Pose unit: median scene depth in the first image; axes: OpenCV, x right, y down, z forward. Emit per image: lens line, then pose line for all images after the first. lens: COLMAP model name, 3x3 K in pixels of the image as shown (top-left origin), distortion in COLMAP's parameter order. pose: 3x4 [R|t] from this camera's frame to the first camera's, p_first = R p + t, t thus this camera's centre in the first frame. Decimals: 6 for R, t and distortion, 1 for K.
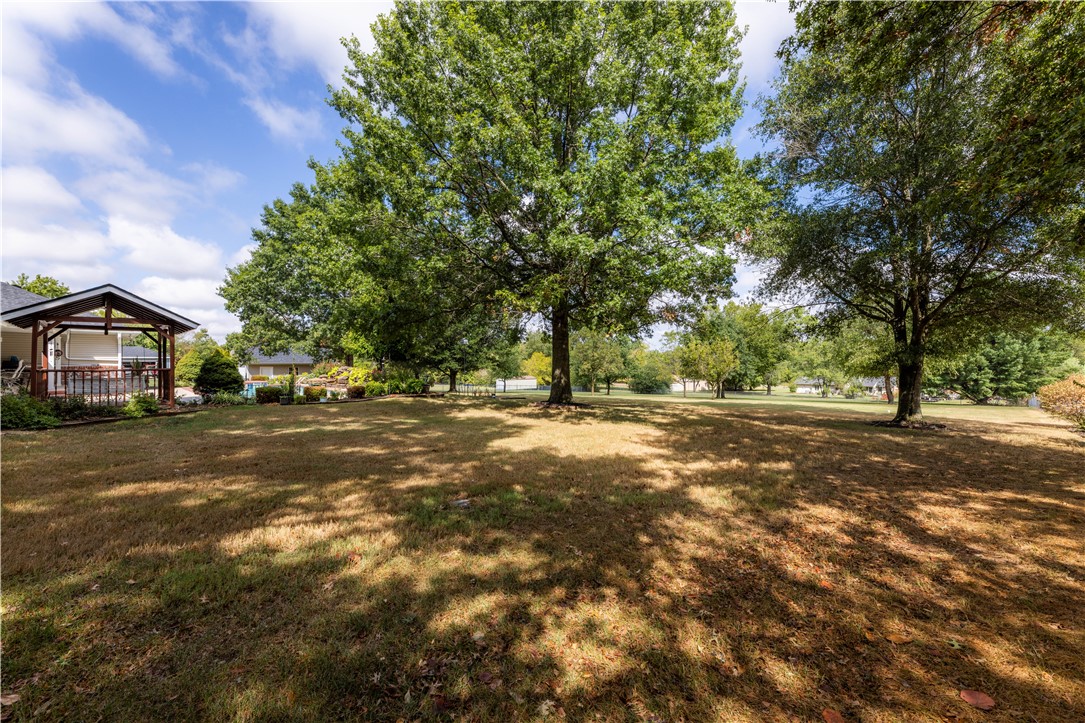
lens RADIAL K [[438.8, 0, 545.5], [0, 438.8, 364.6], [0, 0, 1]] dist [0.000961, 0.000197]
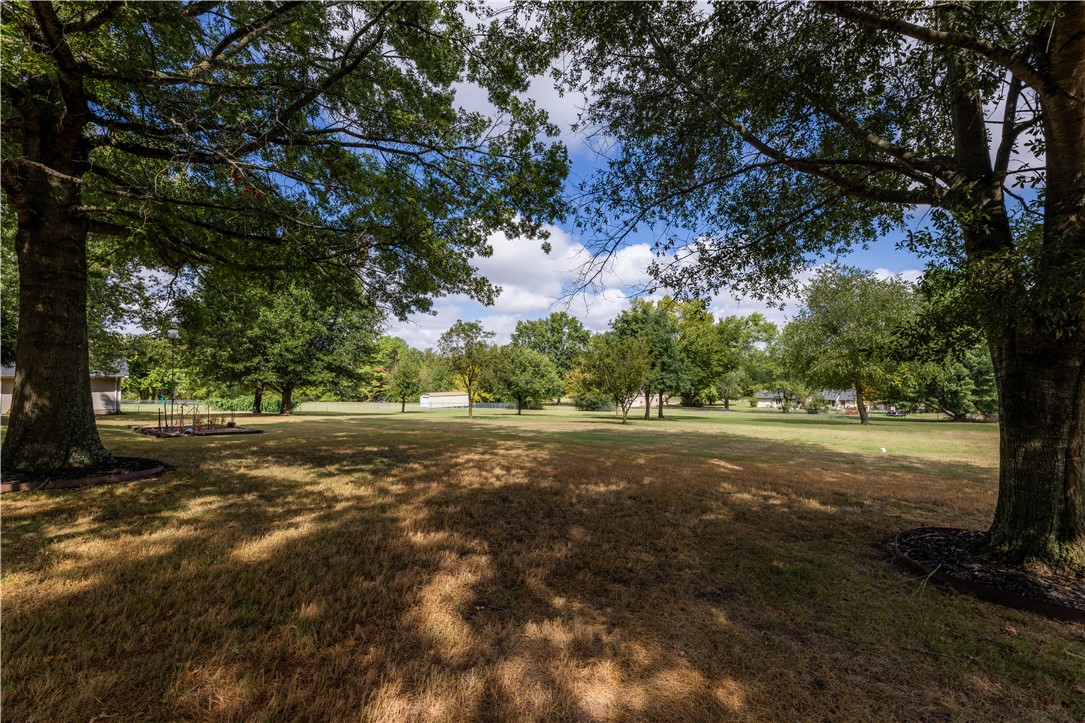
lens RADIAL K [[438.8, 0, 543.5], [0, 438.8, 363.3], [0, 0, 1]] dist [0.000961, 0.000197]
pose [[0.998208, -0.003925, 0.059719, 0.083053], [0.006151, 0.999291, -0.037140, 0.003820], [-0.059531, 0.037441, 0.997524, 0.121807]]
